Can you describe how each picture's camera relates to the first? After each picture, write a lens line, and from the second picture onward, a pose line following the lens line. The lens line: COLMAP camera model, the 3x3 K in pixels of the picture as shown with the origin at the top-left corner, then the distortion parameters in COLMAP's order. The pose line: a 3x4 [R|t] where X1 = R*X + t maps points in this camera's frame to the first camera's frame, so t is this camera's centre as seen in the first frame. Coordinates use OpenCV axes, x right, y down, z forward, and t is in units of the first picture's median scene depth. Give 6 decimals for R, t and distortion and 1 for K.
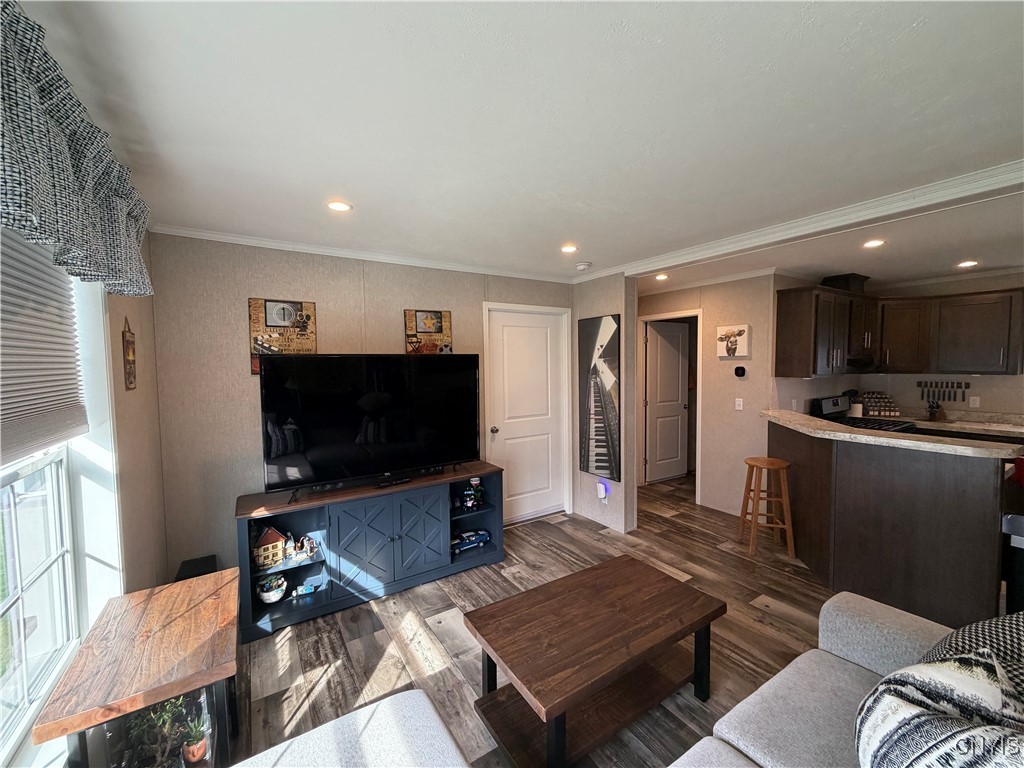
lens RADIAL K [[407.5, 0, 509.4], [0, 407.5, 383.9], [0, 0, 1]] dist [-0.000975, 0.000235]
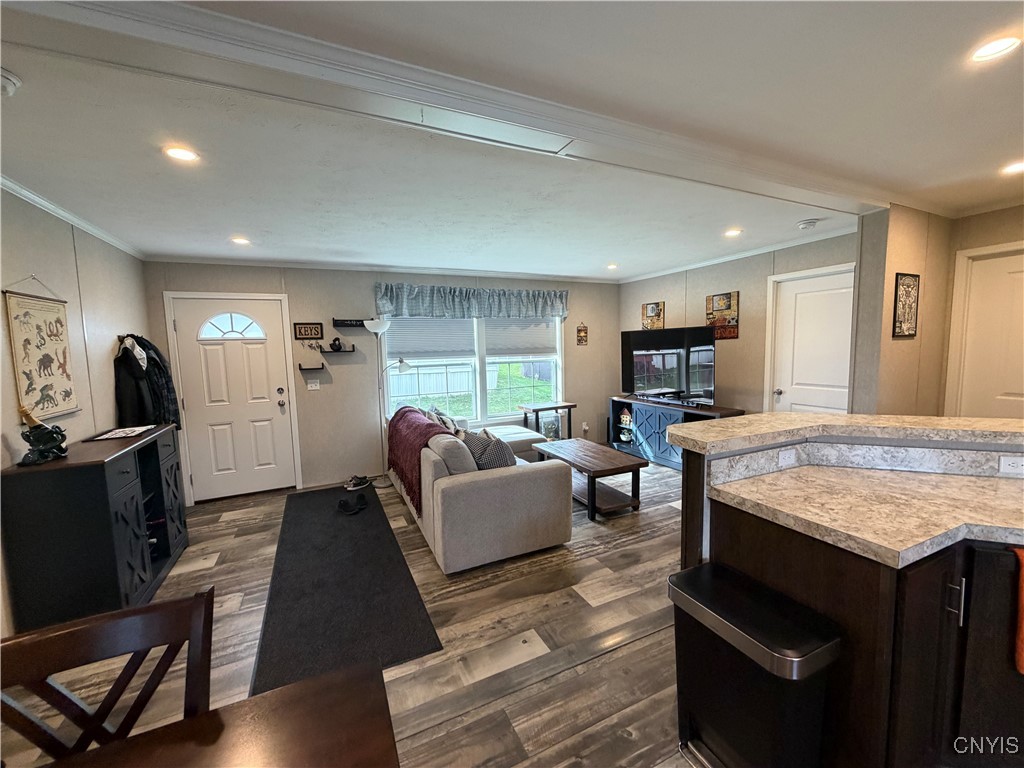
lens RADIAL K [[407.5, 0, 509.4], [0, 407.5, 383.9], [0, 0, 1]] dist [-0.000975, 0.000235]
pose [[-0.131027, 0.106811, -0.985608, 1.121398], [-0.025858, 0.993473, 0.111100, -0.011355], [0.991042, 0.040043, -0.127410, 0.419413]]
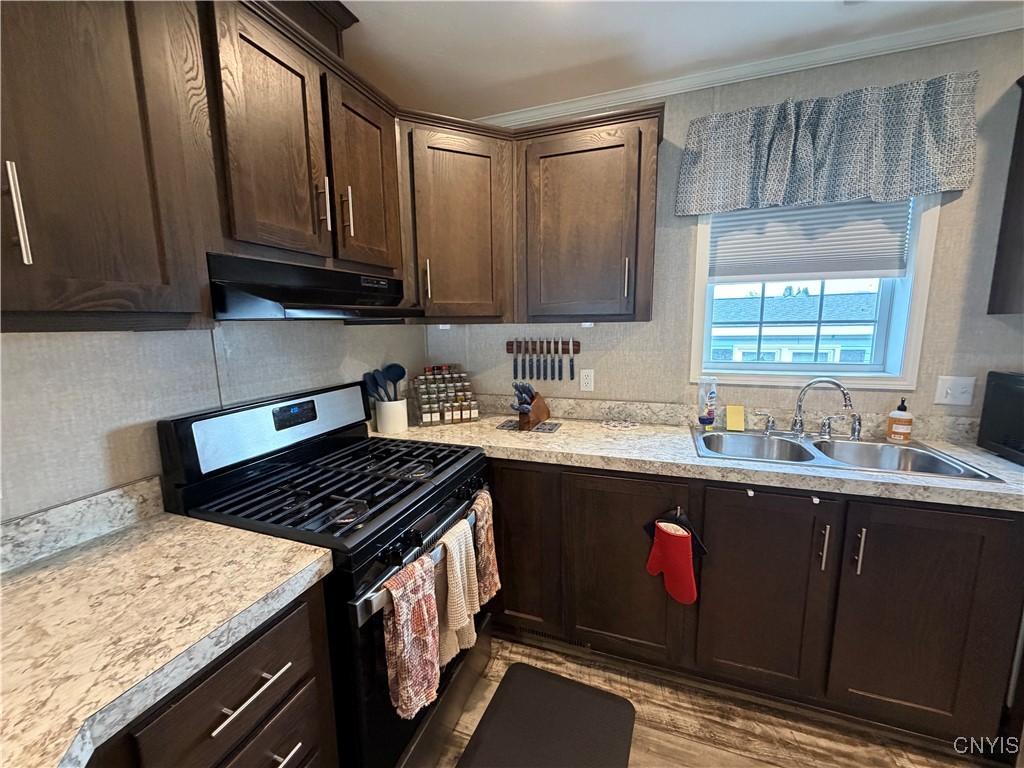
lens RADIAL K [[407.5, 0, 509.4], [0, 407.5, 383.9], [0, 0, 1]] dist [-0.000975, 0.000235]
pose [[0.794611, -0.090107, 0.600395, 0.846273], [0.039675, 0.994518, 0.096748, -0.003108], [-0.605821, -0.053056, 0.793830, 0.729785]]
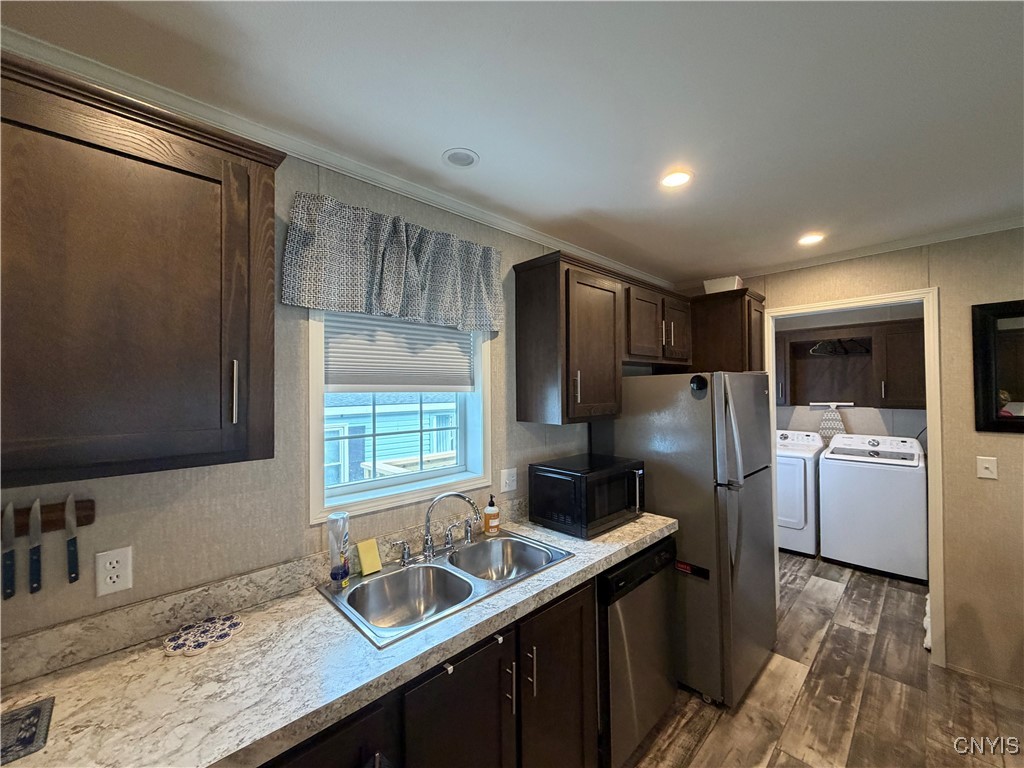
lens RADIAL K [[407.5, 0, 509.4], [0, 407.5, 383.9], [0, 0, 1]] dist [-0.000975, 0.000235]
pose [[-0.192809, 0.027627, 0.980847, 0.926522], [0.068030, 0.997575, -0.014725, -0.057434], [-0.978875, 0.063888, -0.194220, 0.881688]]
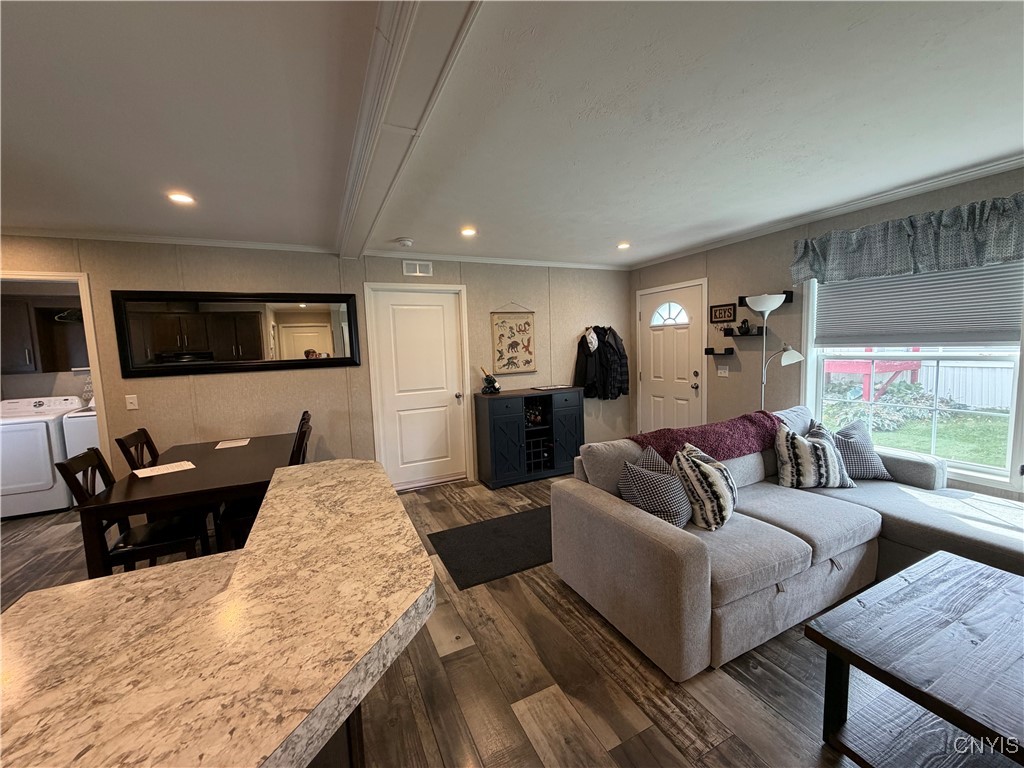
lens RADIAL K [[407.5, 0, 509.4], [0, 407.5, 383.9], [0, 0, 1]] dist [-0.000975, 0.000235]
pose [[-0.991340, 0.037068, 0.125982, 0.475584], [0.055564, 0.987629, 0.146634, -0.022514], [-0.118989, 0.152364, -0.981136, 0.856553]]
